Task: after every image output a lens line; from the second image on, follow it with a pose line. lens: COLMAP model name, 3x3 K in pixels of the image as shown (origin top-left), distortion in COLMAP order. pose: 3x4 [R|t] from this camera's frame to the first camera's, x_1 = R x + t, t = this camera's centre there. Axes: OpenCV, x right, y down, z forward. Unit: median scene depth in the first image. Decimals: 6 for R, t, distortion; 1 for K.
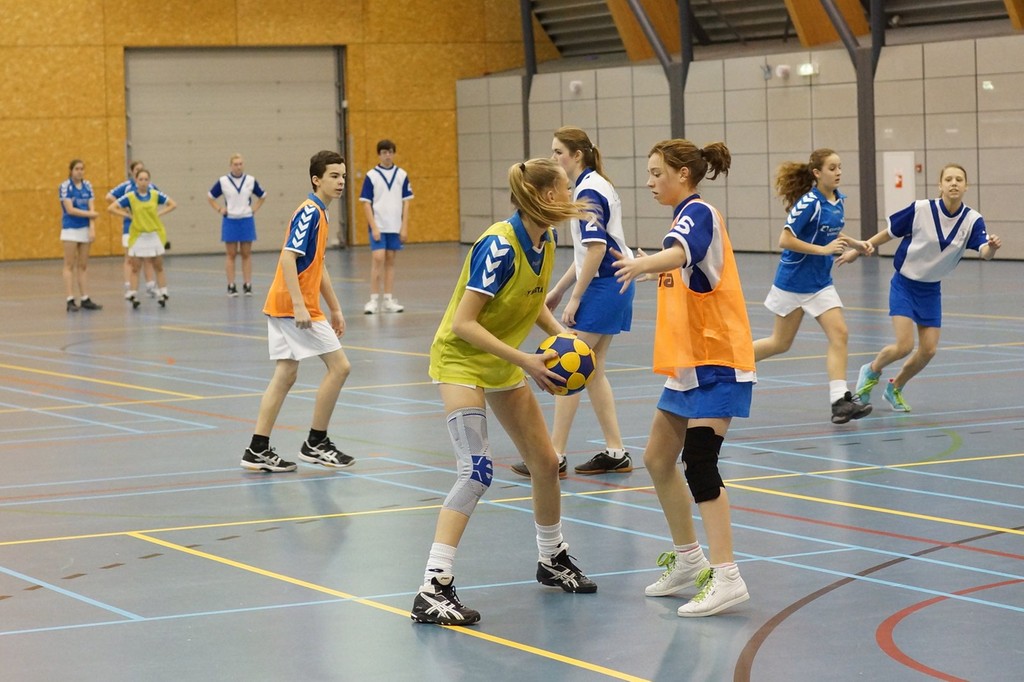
lens RADIAL K [[3150.6, 0, 512.0], [0, 3150.6, 341.0], [0, 0, 1]] dist [-0.011201, -0.611561]
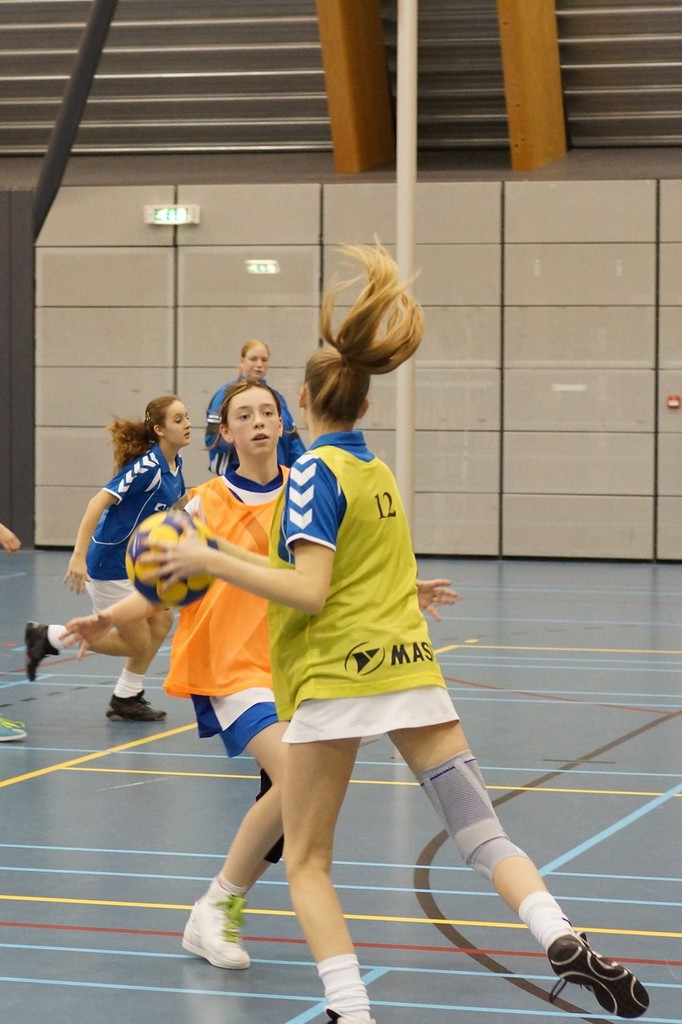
lens RADIAL K [[3150.6, 0, 341.0], [0, 3150.6, 512.0], [0, 0, 1]] dist [-0.011201, -0.611561]
pose [[0.687987, -0.005548, 0.725702, -0.273143], [0.020758, 0.999712, -0.012036, -0.025870], [-0.725426, 0.023345, 0.687904, 0.571894]]
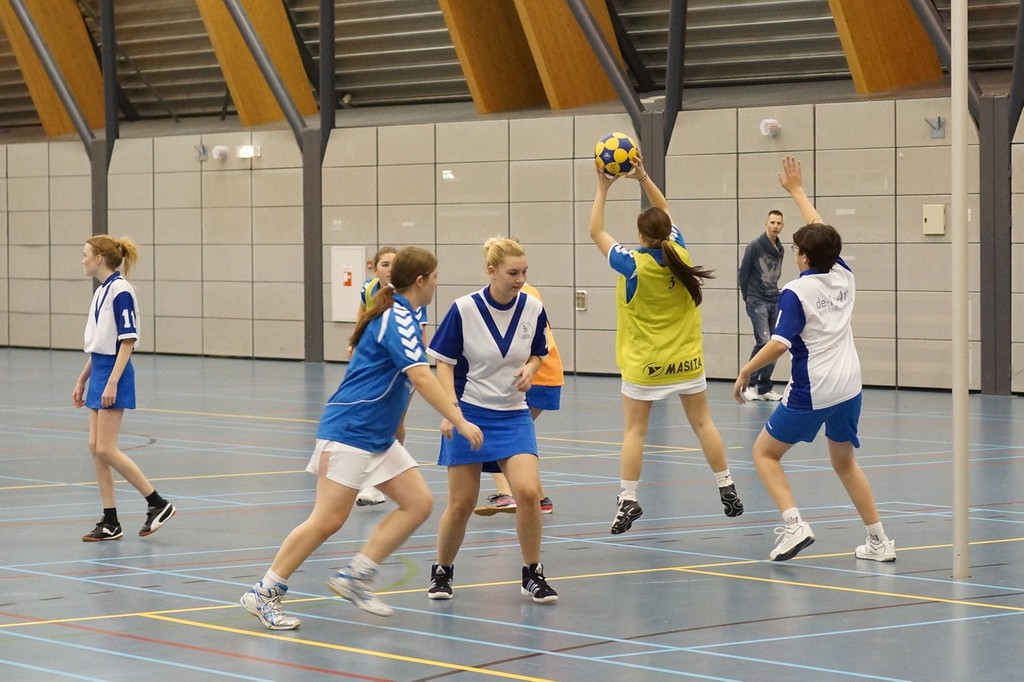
lens RADIAL K [[3255.6, 0, 512.0], [0, 3255.6, 341.0], [0, 0, 1]] dist [0.017782, 0.279333]
pose [[0.974432, 0.016509, 0.224076, -0.039403], [-0.009640, 0.999450, -0.031717, -0.003932], [-0.224476, 0.028746, 0.974055, 0.085159]]
